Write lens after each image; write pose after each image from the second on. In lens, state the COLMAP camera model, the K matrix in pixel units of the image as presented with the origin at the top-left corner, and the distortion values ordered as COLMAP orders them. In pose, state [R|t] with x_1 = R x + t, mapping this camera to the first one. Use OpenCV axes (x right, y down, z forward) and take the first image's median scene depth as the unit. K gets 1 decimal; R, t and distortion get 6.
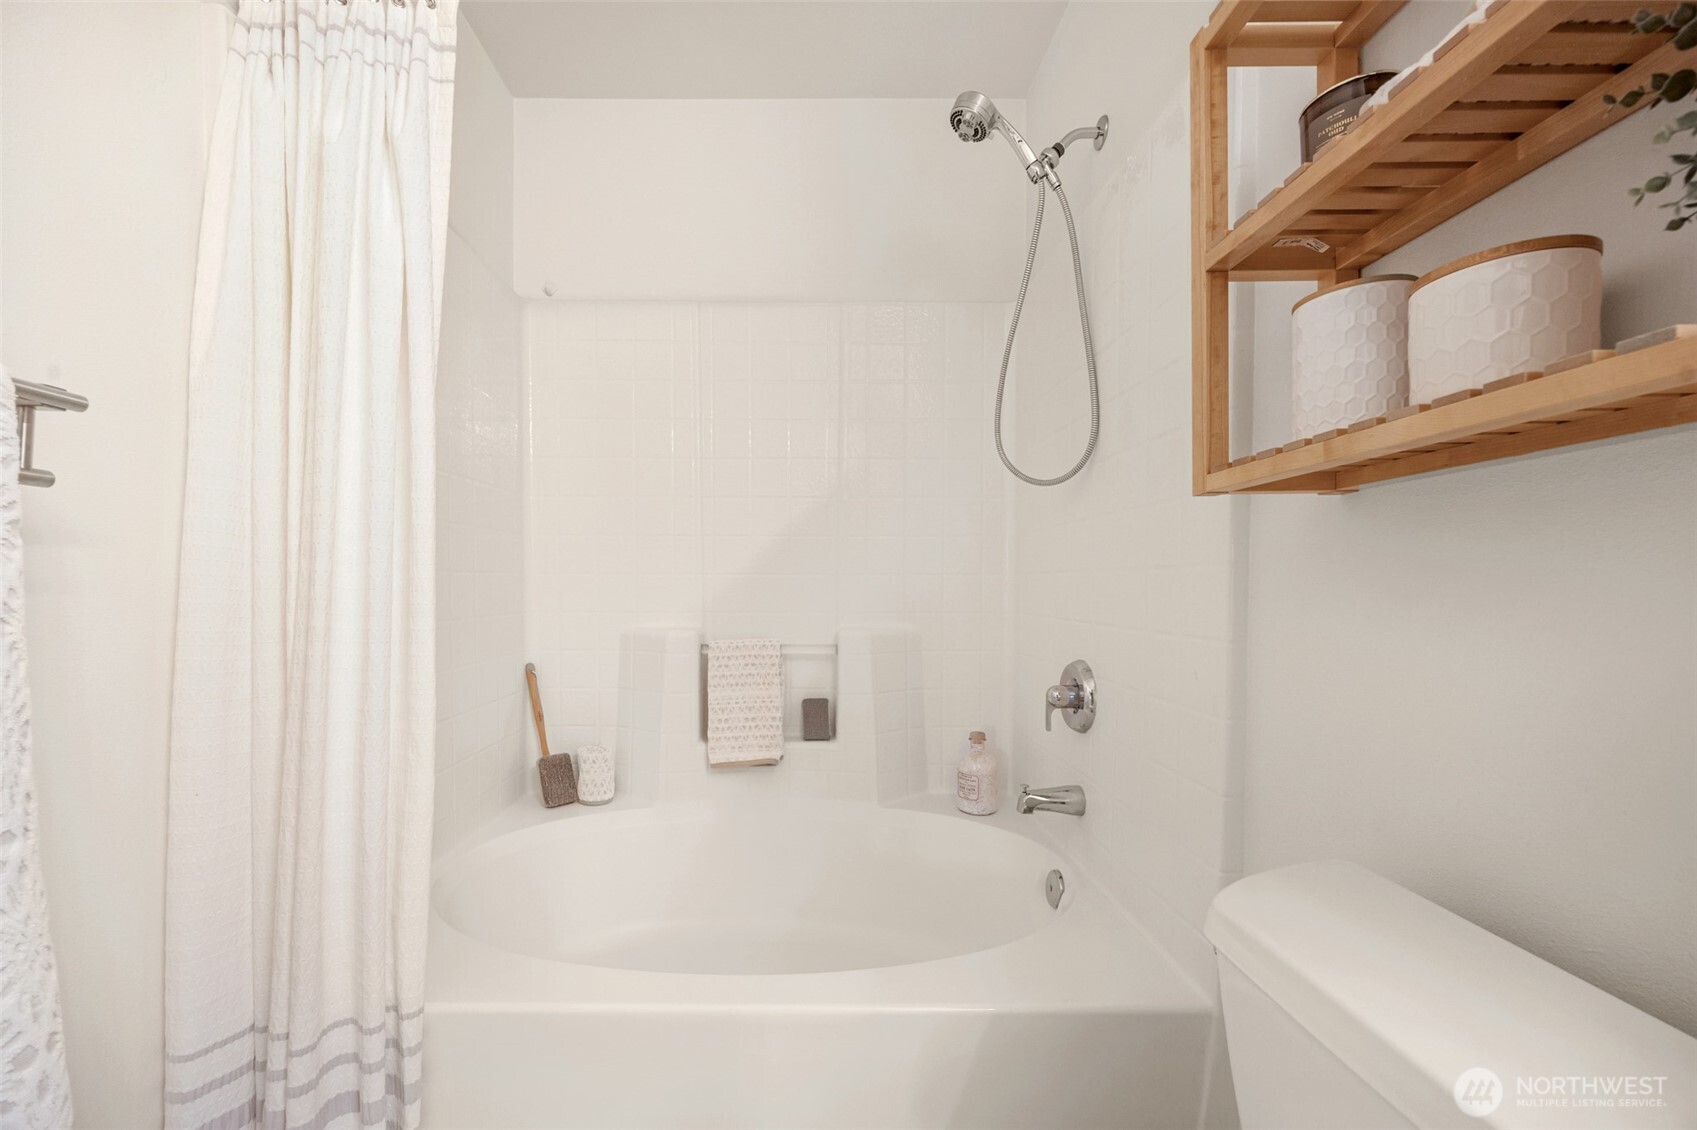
lens RADIAL K [[673.9, 0, 788.8], [0, 673.9, 592.7], [0, 0, 1]] dist [-0.000989, 0.000003]
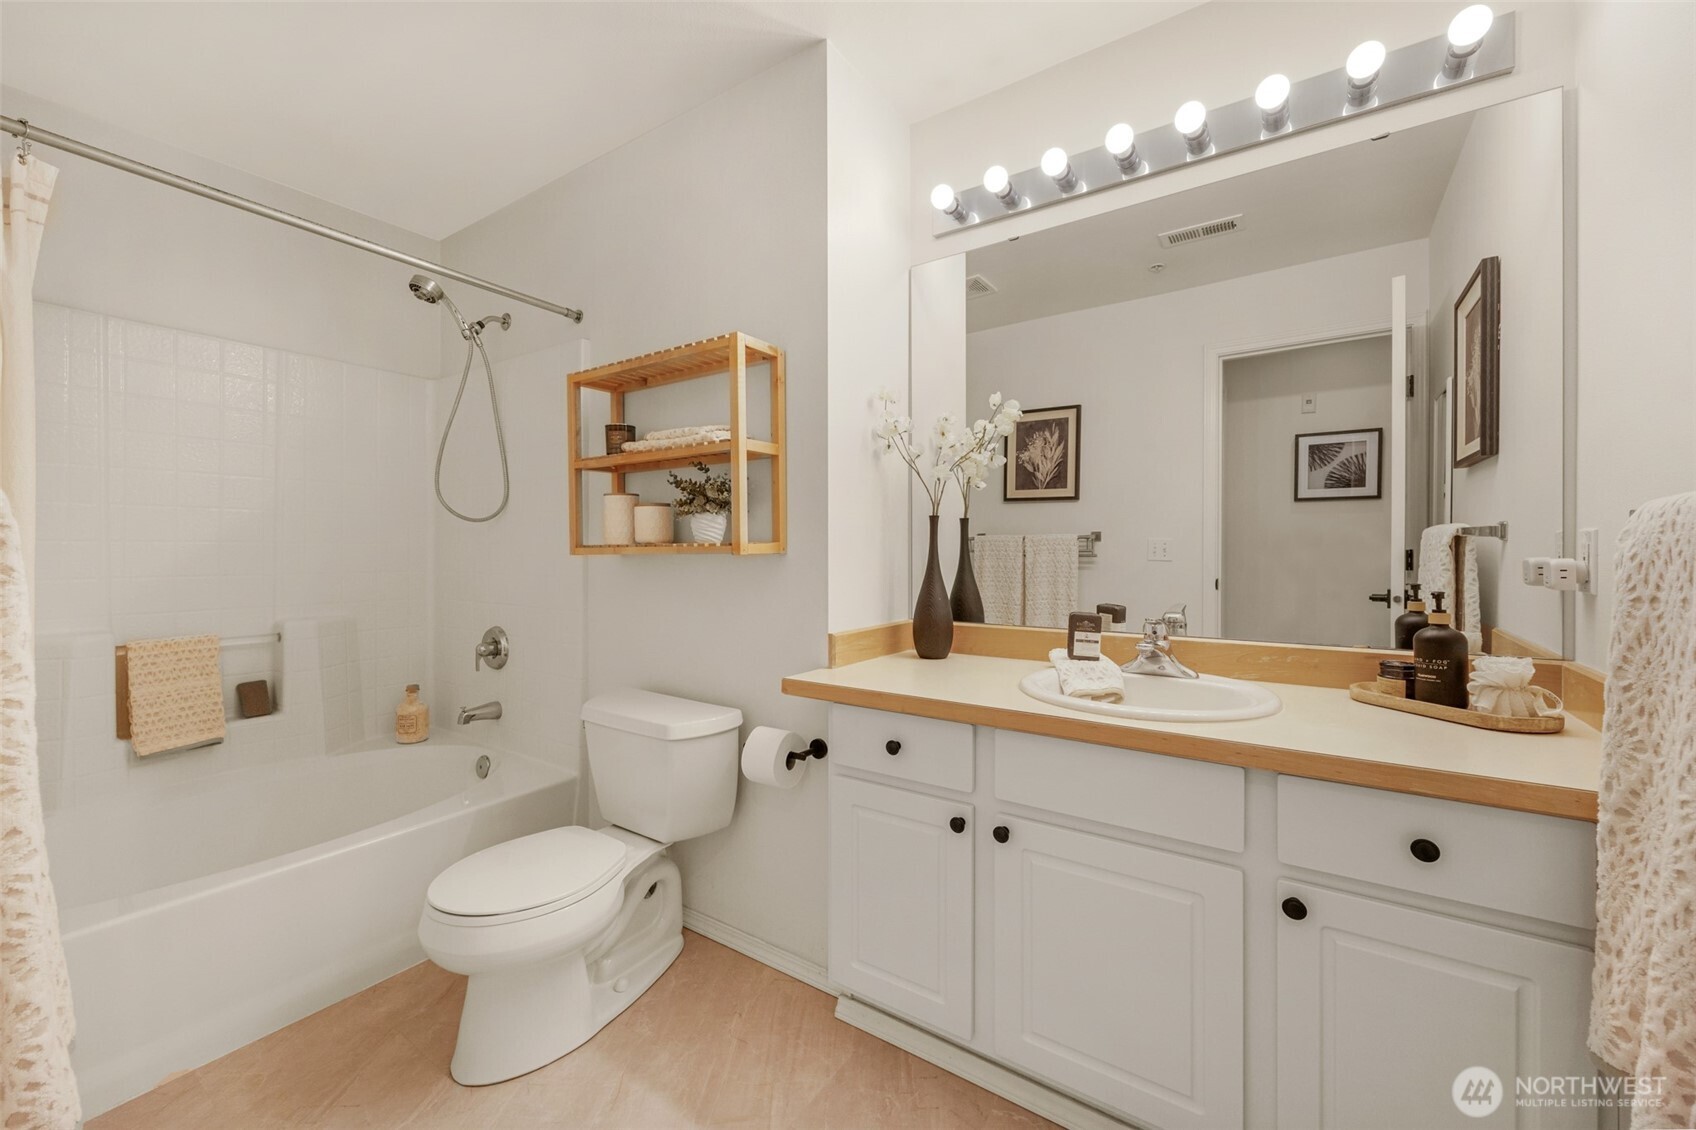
lens RADIAL K [[663.0, 0, 851.1], [0, 663.0, 576.5], [0, 0, 1]] dist [0.001280, 0.000153]
pose [[0.536558, -0.031885, 0.843261, -0.463453], [0.001496, 0.999320, 0.036834, -0.080757], [-0.843862, -0.018502, 0.536241, -0.604430]]
